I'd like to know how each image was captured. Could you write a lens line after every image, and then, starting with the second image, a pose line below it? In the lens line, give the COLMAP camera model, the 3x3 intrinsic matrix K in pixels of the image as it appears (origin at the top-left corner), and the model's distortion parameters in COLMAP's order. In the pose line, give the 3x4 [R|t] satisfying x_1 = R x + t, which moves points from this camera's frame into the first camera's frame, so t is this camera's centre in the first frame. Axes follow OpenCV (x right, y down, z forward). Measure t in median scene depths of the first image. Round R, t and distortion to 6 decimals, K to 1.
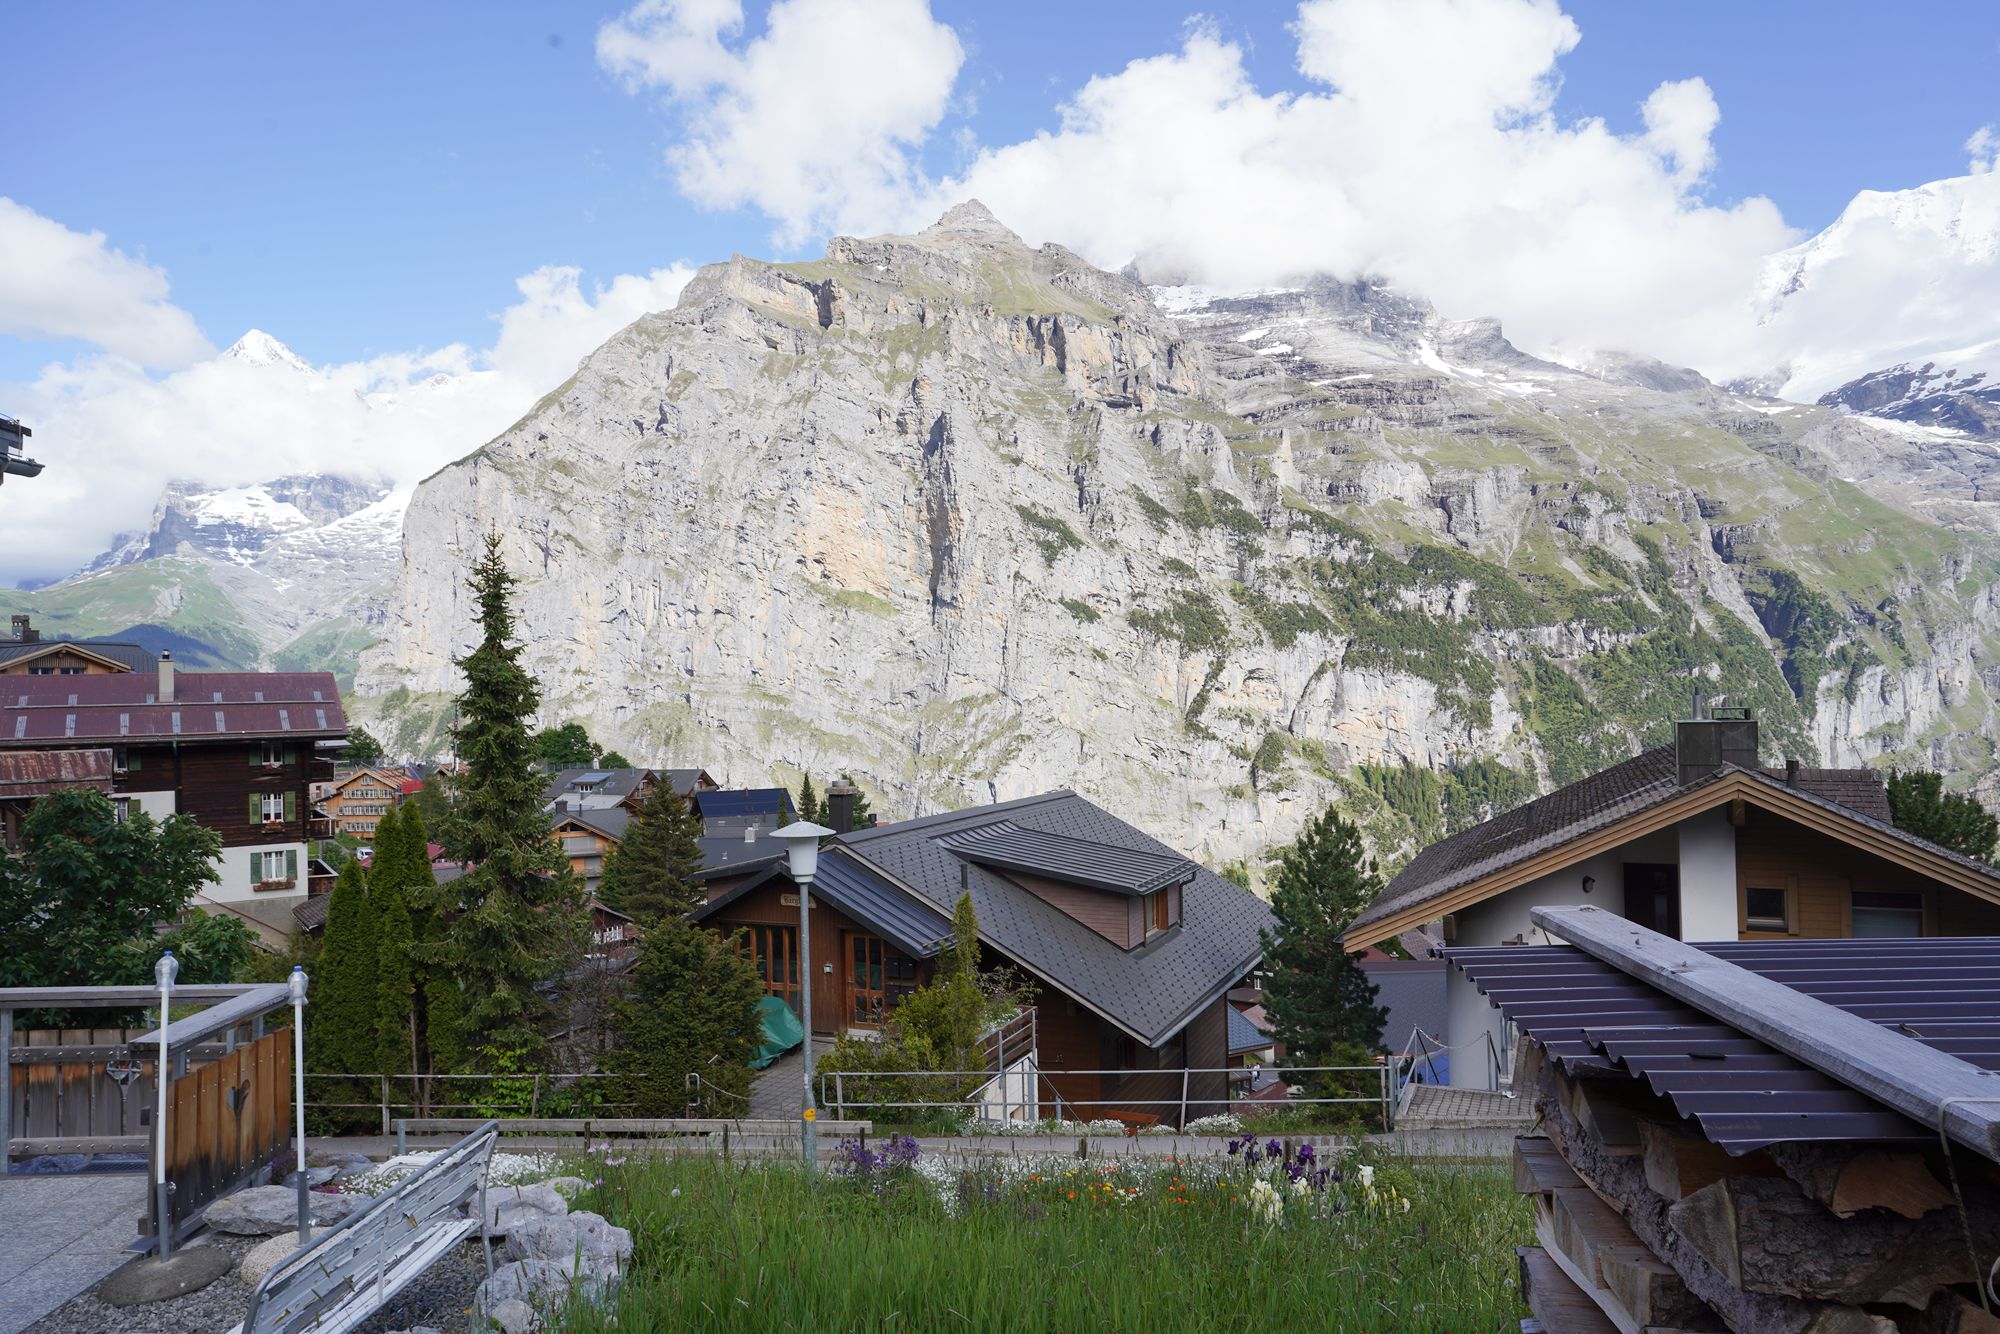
lens RADIAL K [[1316.8, 0, 997.0], [0, 1316.8, 666.1], [0, 0, 1]] dist [-0.024254, 0.028337]
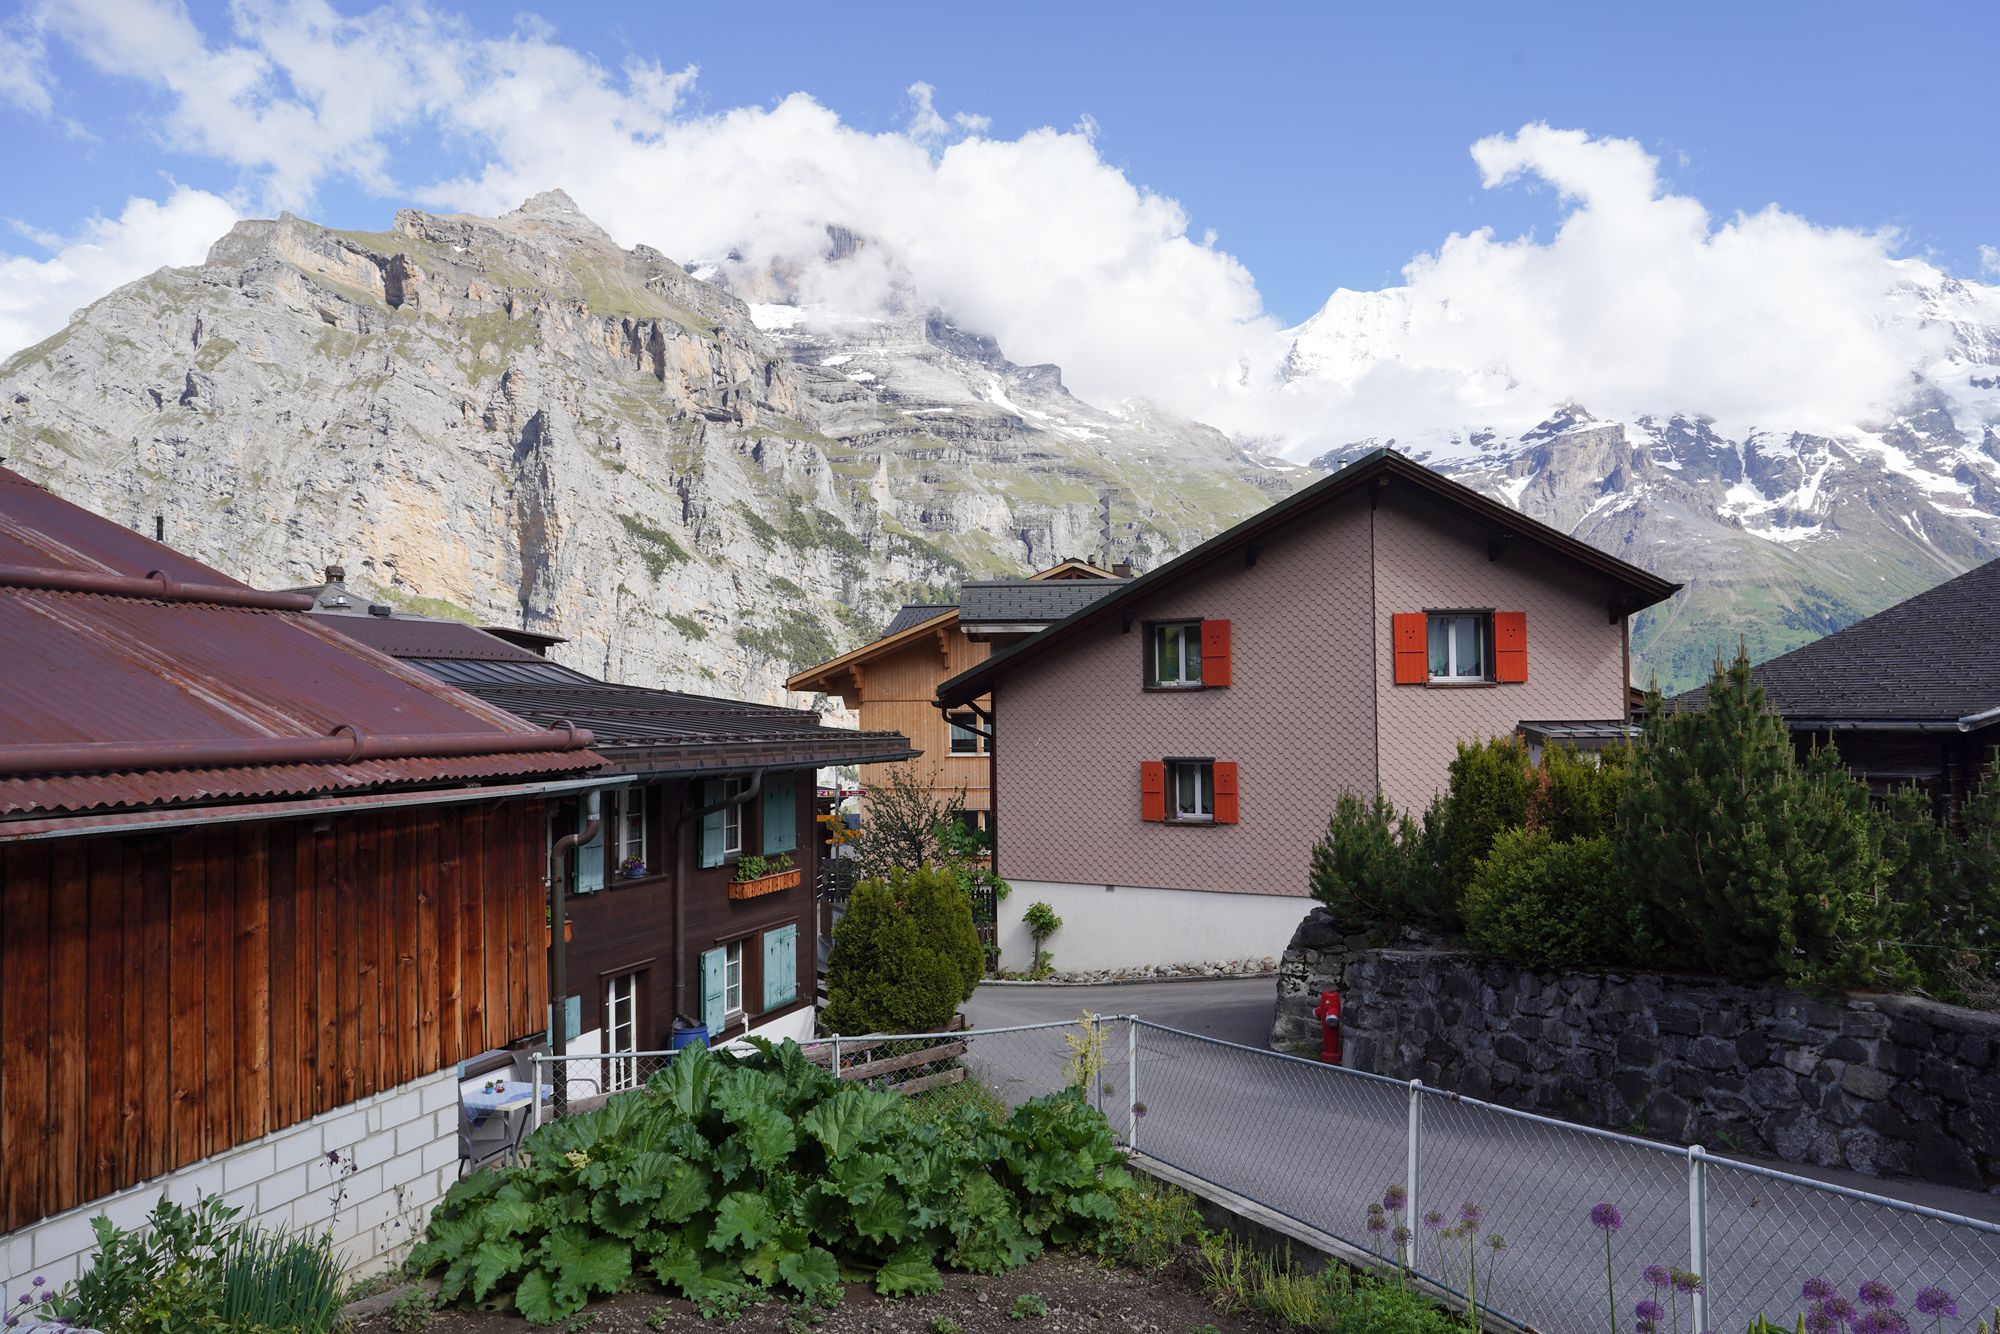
lens RADIAL K [[1316.8, 0, 997.0], [0, 1316.8, 666.1], [0, 0, 1]] dist [-0.024254, 0.028337]
pose [[0.942420, 0.019707, 0.333850, -0.037015], [-0.014253, 0.999722, -0.018778, 0.000999], [-0.334127, 0.012939, 0.942439, 0.013895]]
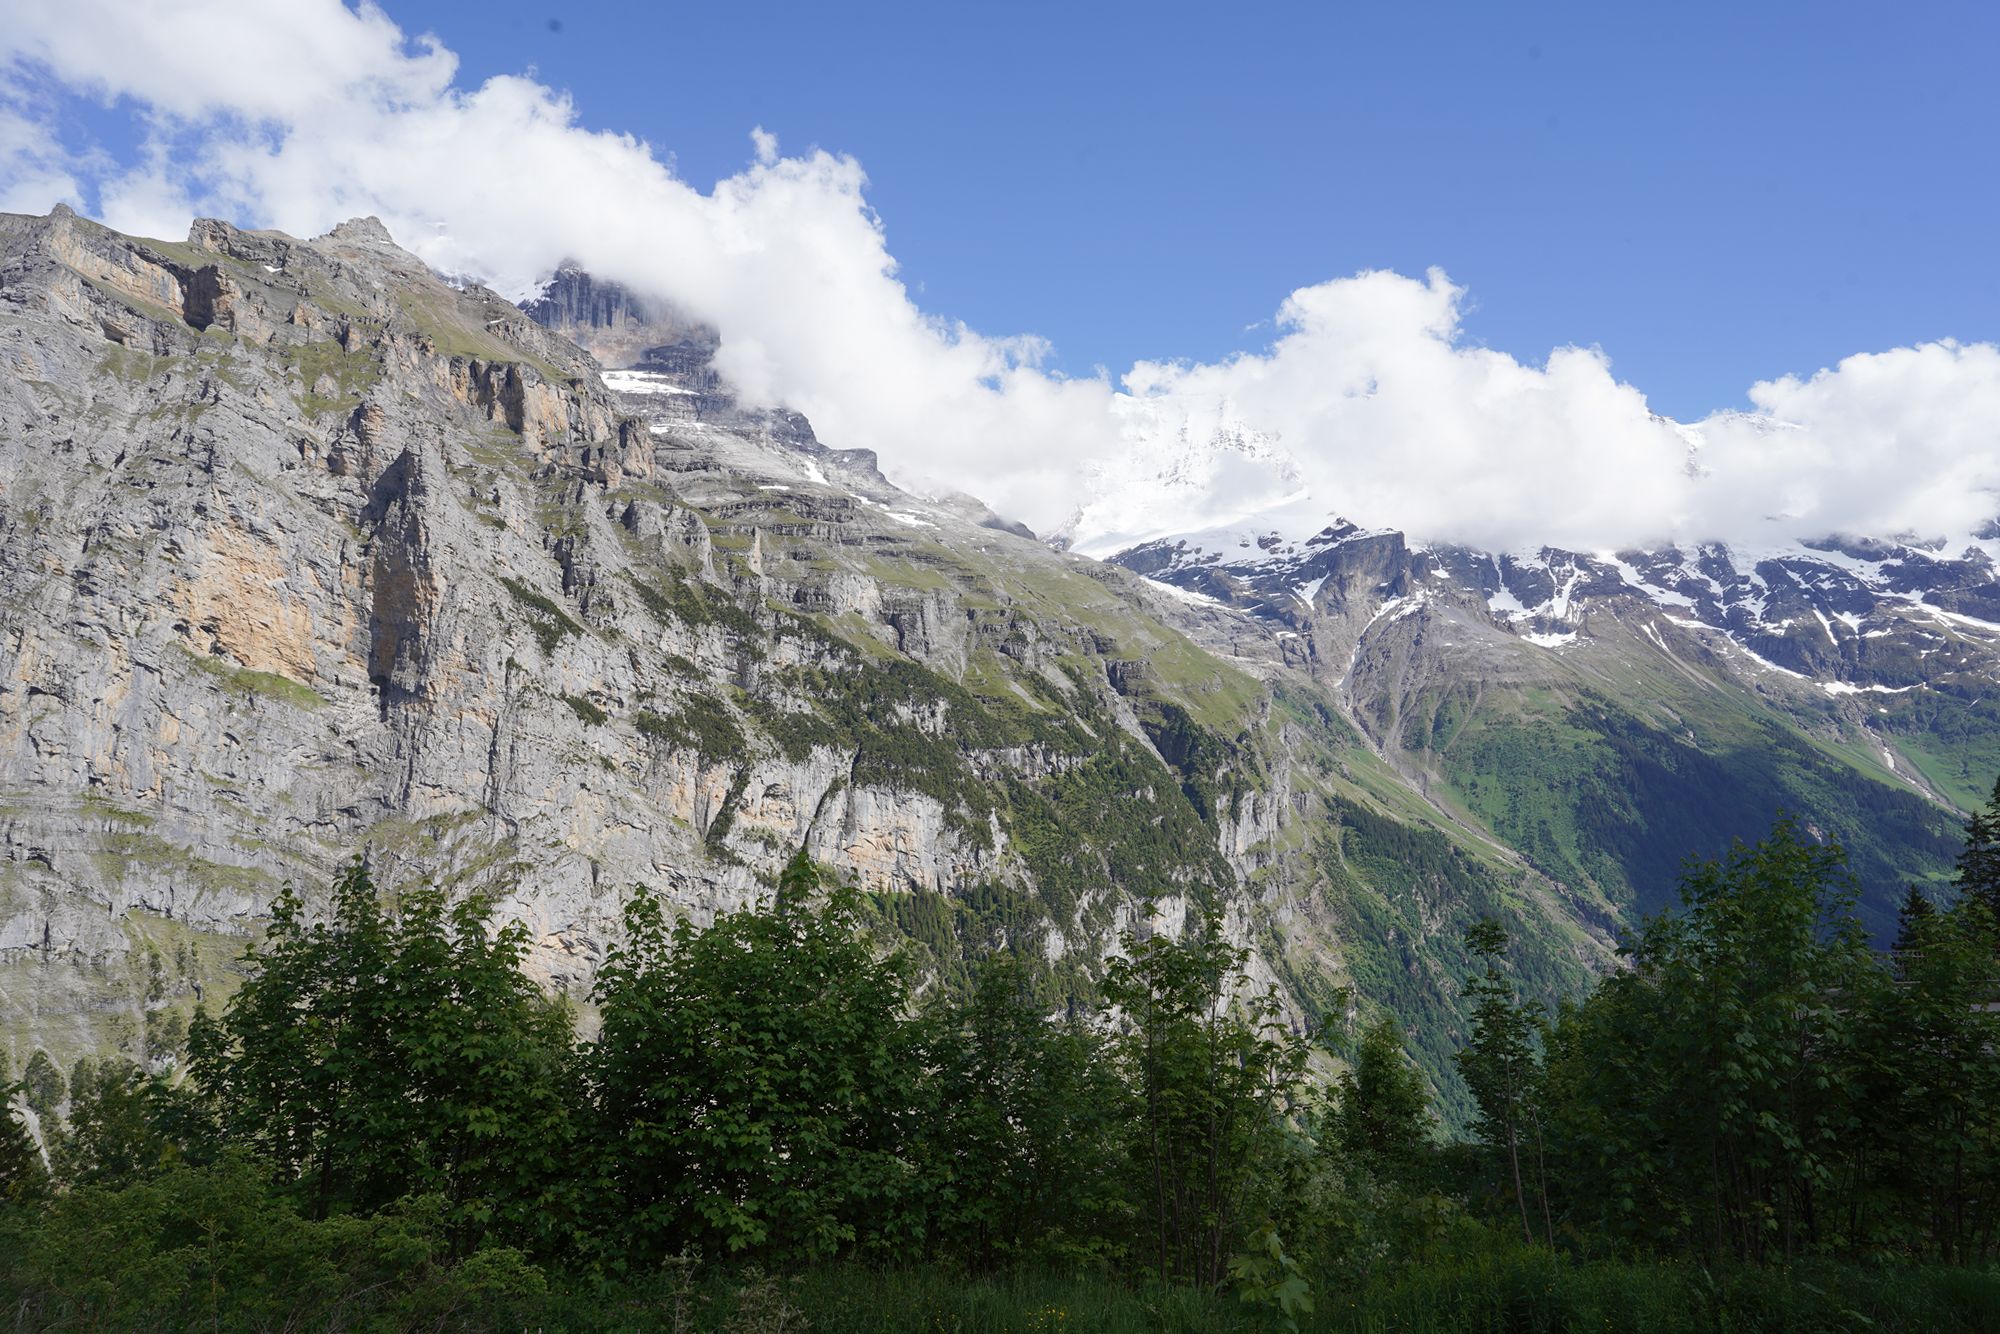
lens RADIAL K [[1341.3, 0, 999.1], [0, 1341.3, 669.9], [0, 0, 1]] dist [-0.020242, 0.021232]
pose [[0.857643, 0.057215, 0.511053, -0.120935], [-0.010263, 0.995498, -0.094228, 0.007666], [-0.514144, 0.075569, 0.854369, 0.122765]]
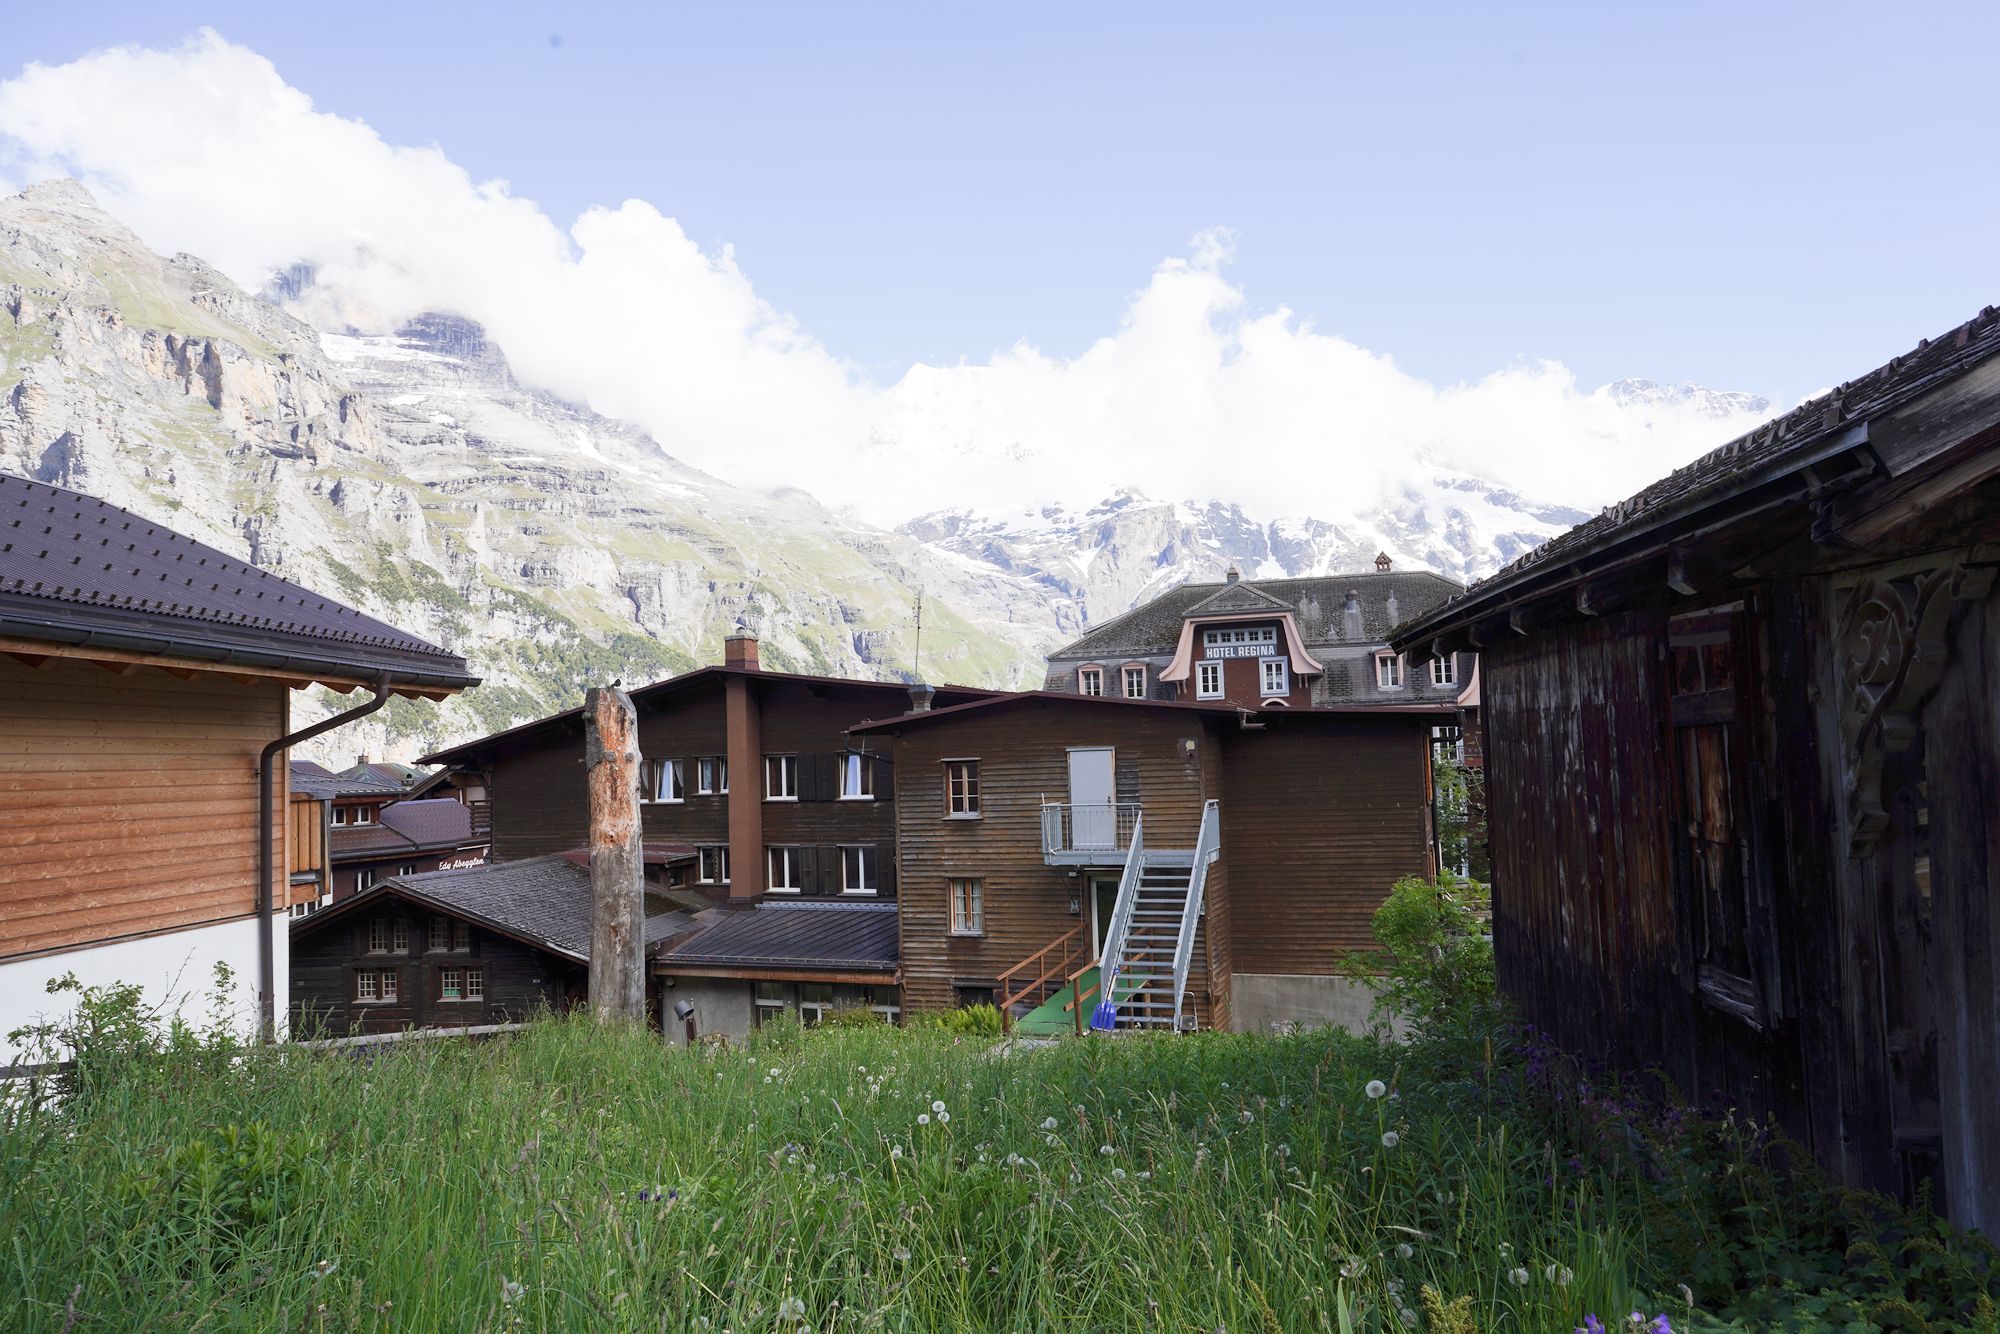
lens RADIAL K [[1316.8, 0, 997.0], [0, 1316.8, 666.1], [0, 0, 1]] dist [-0.024254, 0.028337]
pose [[0.787490, 0.039361, 0.615069, -0.070016], [0.003170, 0.997687, -0.067905, 0.002335], [-0.616319, 0.055424, 0.785544, 0.036778]]
